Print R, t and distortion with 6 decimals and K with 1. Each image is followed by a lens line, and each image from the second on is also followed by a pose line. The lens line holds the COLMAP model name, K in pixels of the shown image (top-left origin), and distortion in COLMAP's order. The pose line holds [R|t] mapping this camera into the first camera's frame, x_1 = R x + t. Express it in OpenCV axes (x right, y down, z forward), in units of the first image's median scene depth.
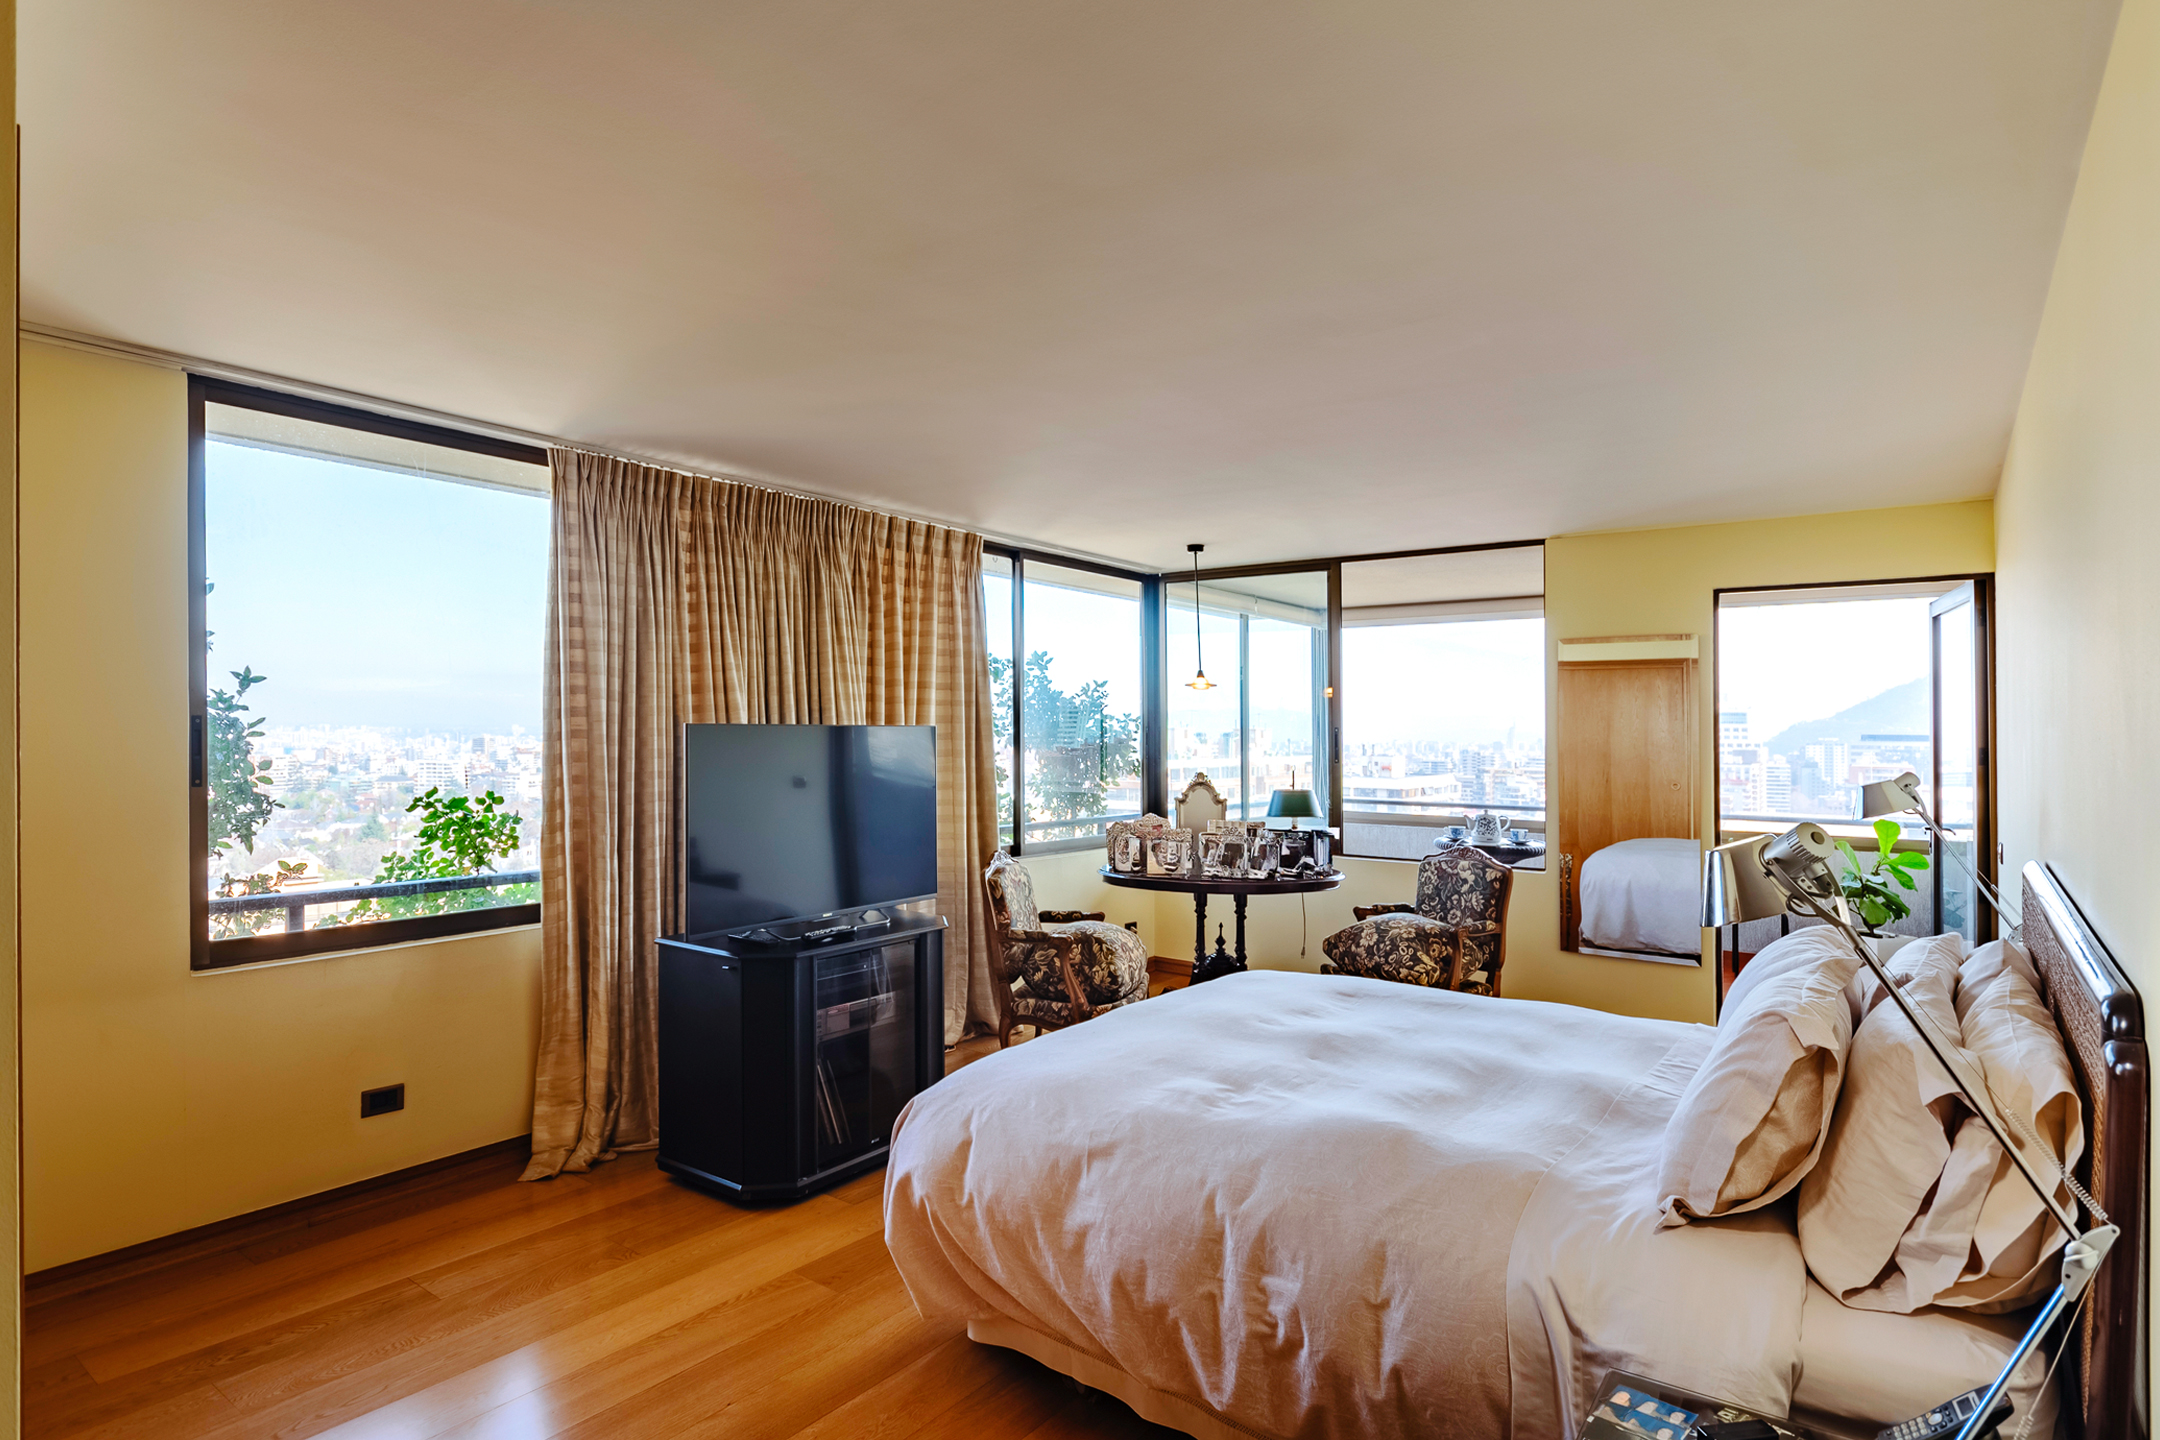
lens RADIAL K [[1144.8, 0, 1075.3], [0, 1144.8, 741.4], [0, 0, 1]] dist [0.001163, 0.018151]
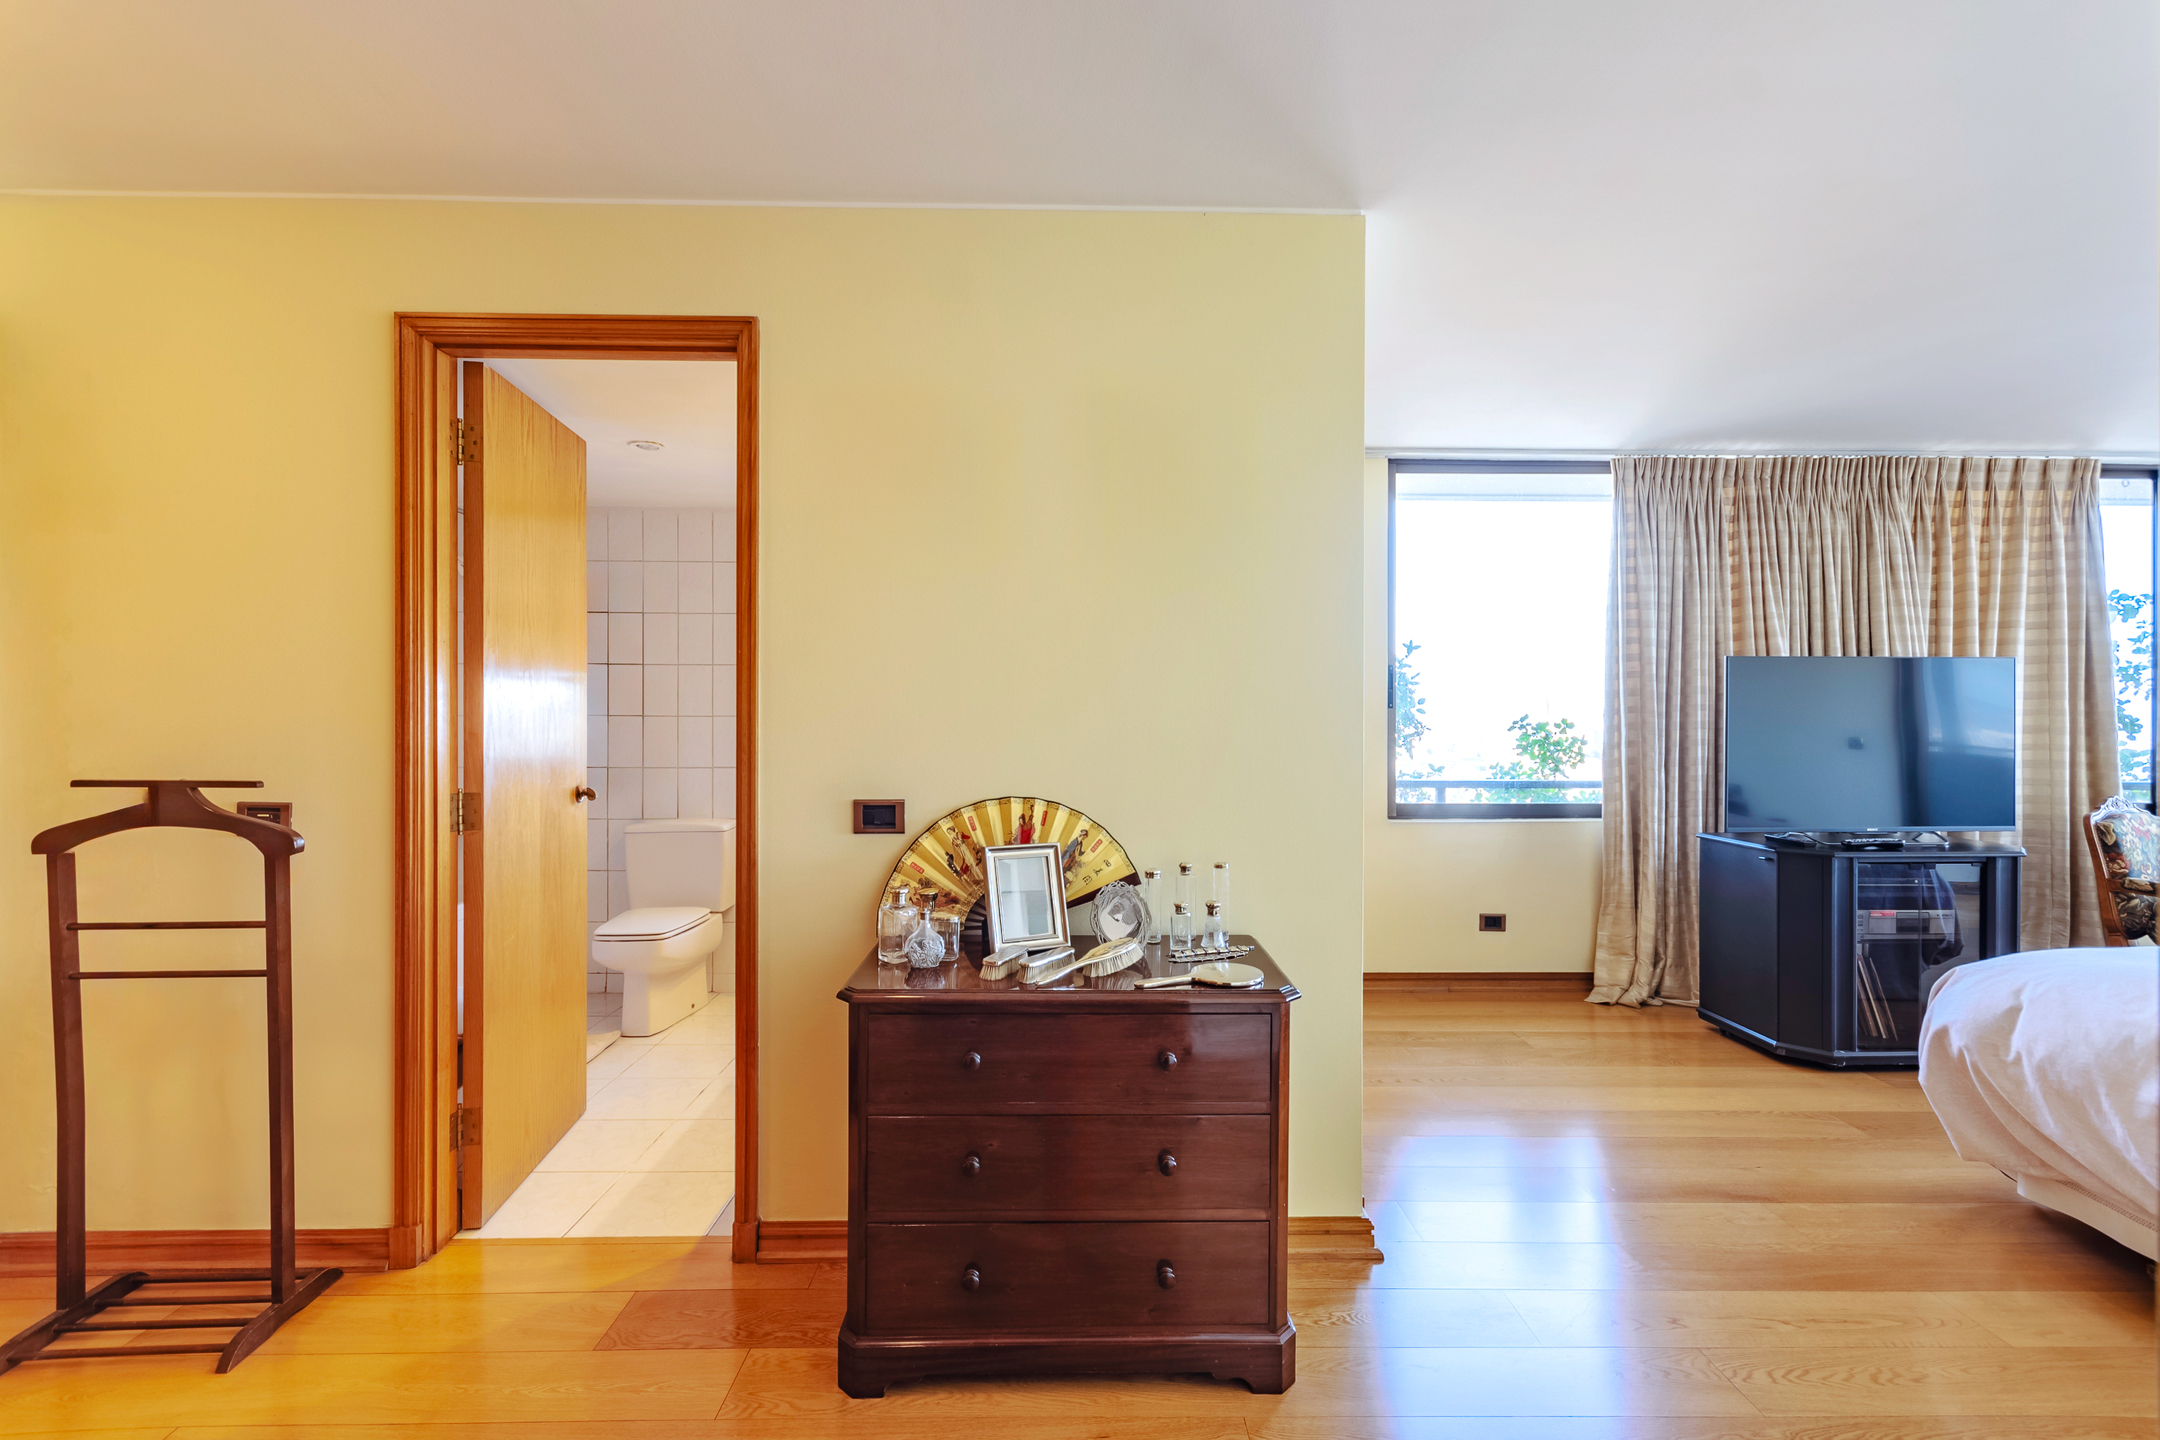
lens RADIAL K [[953.0, 0, 1083.4], [0, 953.0, 723.4], [0, 0, 1]] dist [-0.001304, -0.000884]
pose [[0.601363, 0.006770, -0.798948, 0.053385], [-0.008347, 0.999963, 0.002190, 0.050975], [0.798933, 0.005352, 0.601397, -0.143174]]
